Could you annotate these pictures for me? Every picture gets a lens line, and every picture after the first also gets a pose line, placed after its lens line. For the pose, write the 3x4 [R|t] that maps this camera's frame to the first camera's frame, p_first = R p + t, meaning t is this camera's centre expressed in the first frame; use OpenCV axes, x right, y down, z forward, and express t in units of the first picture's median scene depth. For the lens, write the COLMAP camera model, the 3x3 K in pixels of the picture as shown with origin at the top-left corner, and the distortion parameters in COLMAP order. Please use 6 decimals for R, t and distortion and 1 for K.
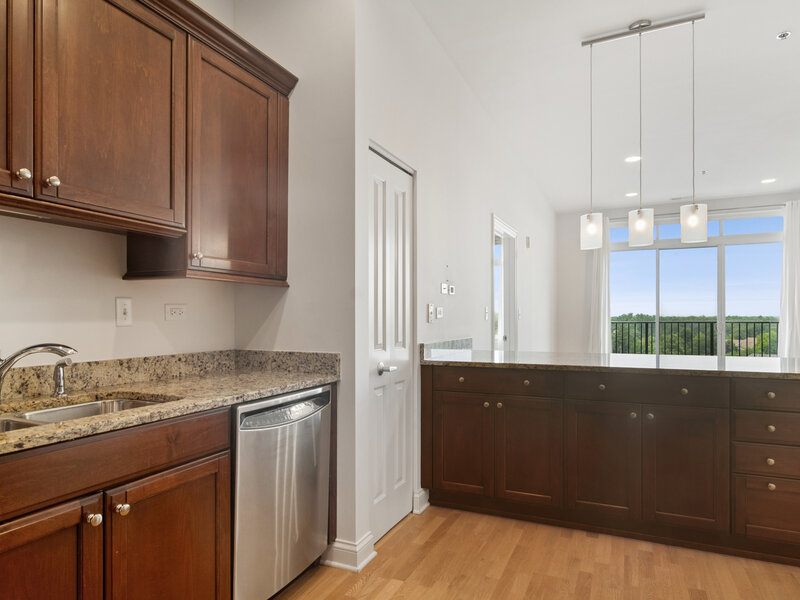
lens RADIAL K [[493.3, 0, 400.0], [0, 493.3, 300.0], [0, 0, 1]] dist [-0.009241, -0.000814]
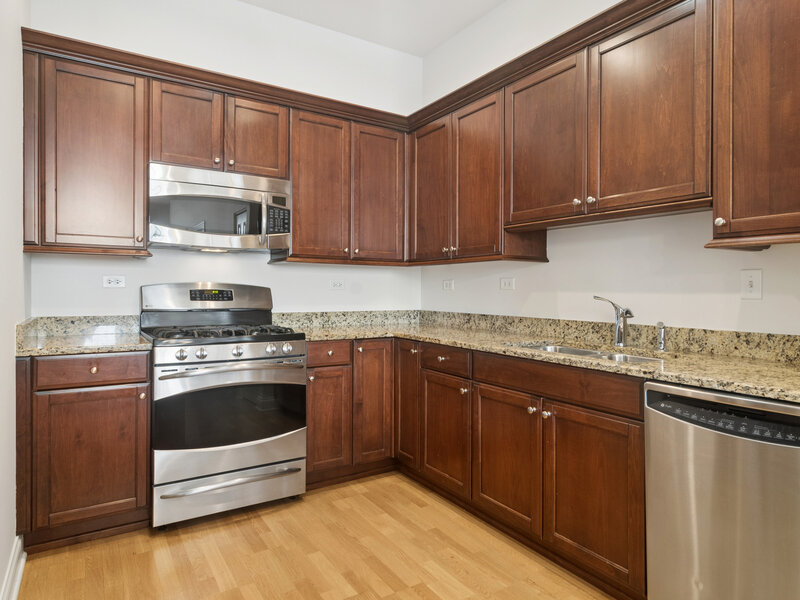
lens RADIAL K [[493.3, 0, 400.0], [0, 493.3, 300.0], [0, 0, 1]] dist [-0.009241, -0.000814]
pose [[-0.537953, 0.020002, -0.842737, 0.685189], [0.026287, 0.999630, 0.006946, 0.033581], [0.842565, -0.018416, -0.538280, 1.026479]]
